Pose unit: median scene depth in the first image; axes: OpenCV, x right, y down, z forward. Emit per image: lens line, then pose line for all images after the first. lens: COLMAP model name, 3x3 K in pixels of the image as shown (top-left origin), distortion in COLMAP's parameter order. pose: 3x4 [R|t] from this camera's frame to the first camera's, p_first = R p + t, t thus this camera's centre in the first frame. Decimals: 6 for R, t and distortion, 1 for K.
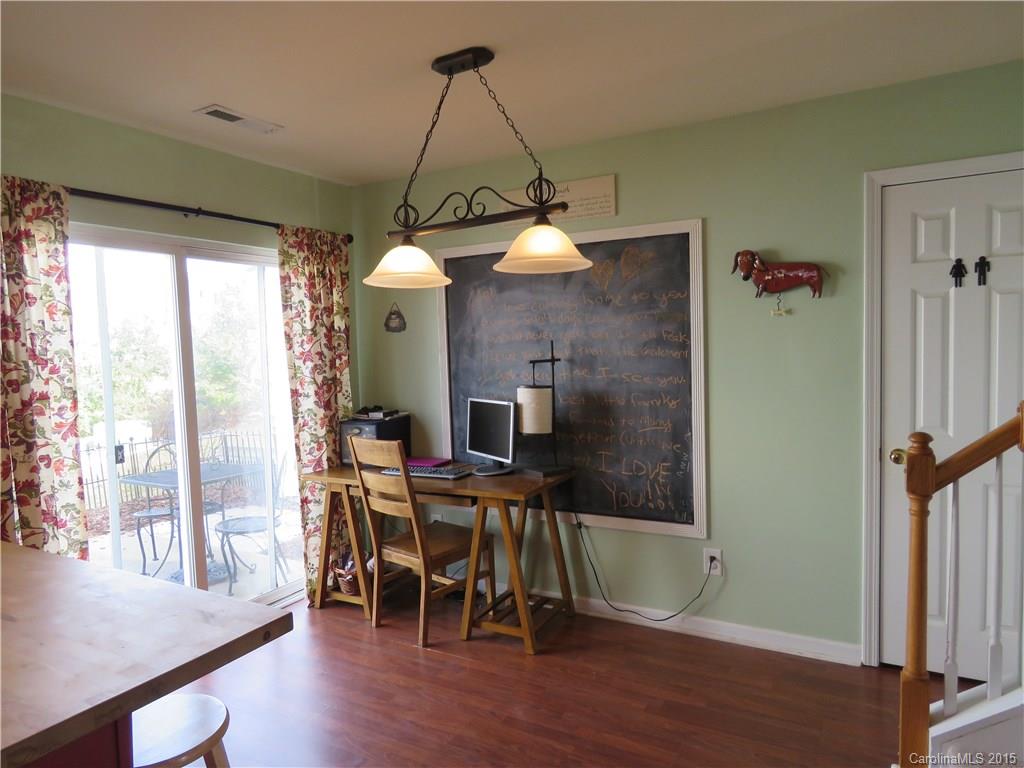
lens RADIAL K [[647.5, 0, 510.9], [0, 647.5, 385.1], [0, 0, 1]] dist [0.002831, -0.002212]
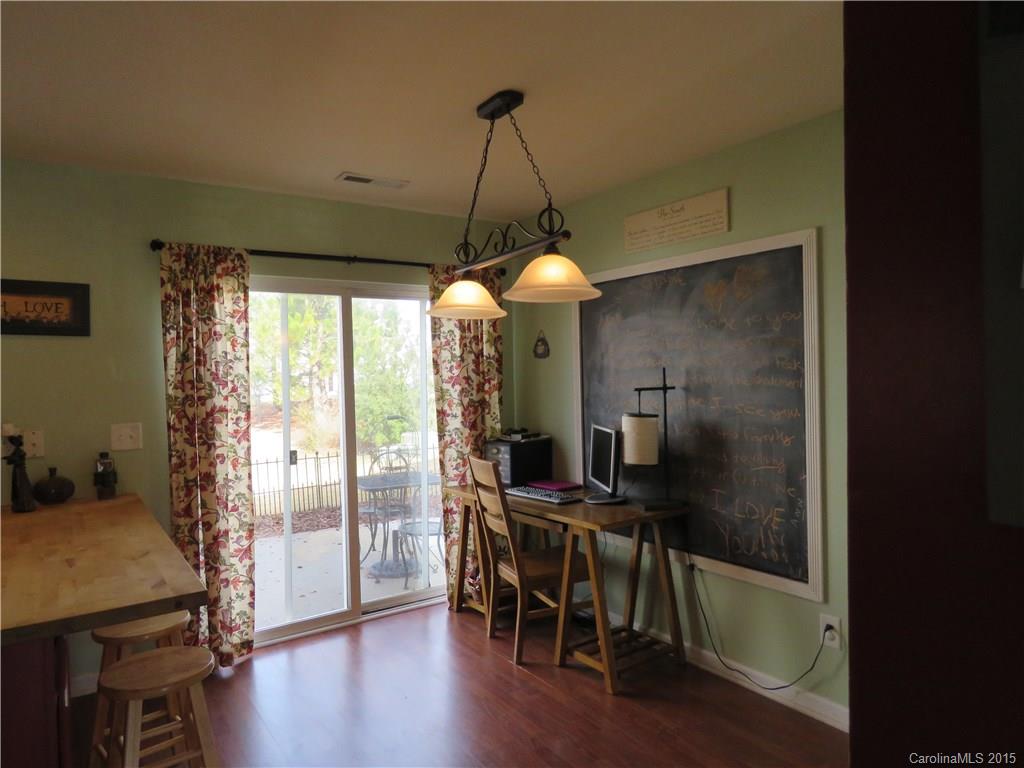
lens RADIAL K [[647.5, 0, 510.5], [0, 647.5, 386.5], [0, 0, 1]] dist [0.002831, -0.002212]
pose [[0.901824, 0.016773, -0.431779, 0.281883], [-0.031134, 0.999171, -0.026211, -0.009310], [0.430981, 0.037081, 0.901599, 0.048394]]
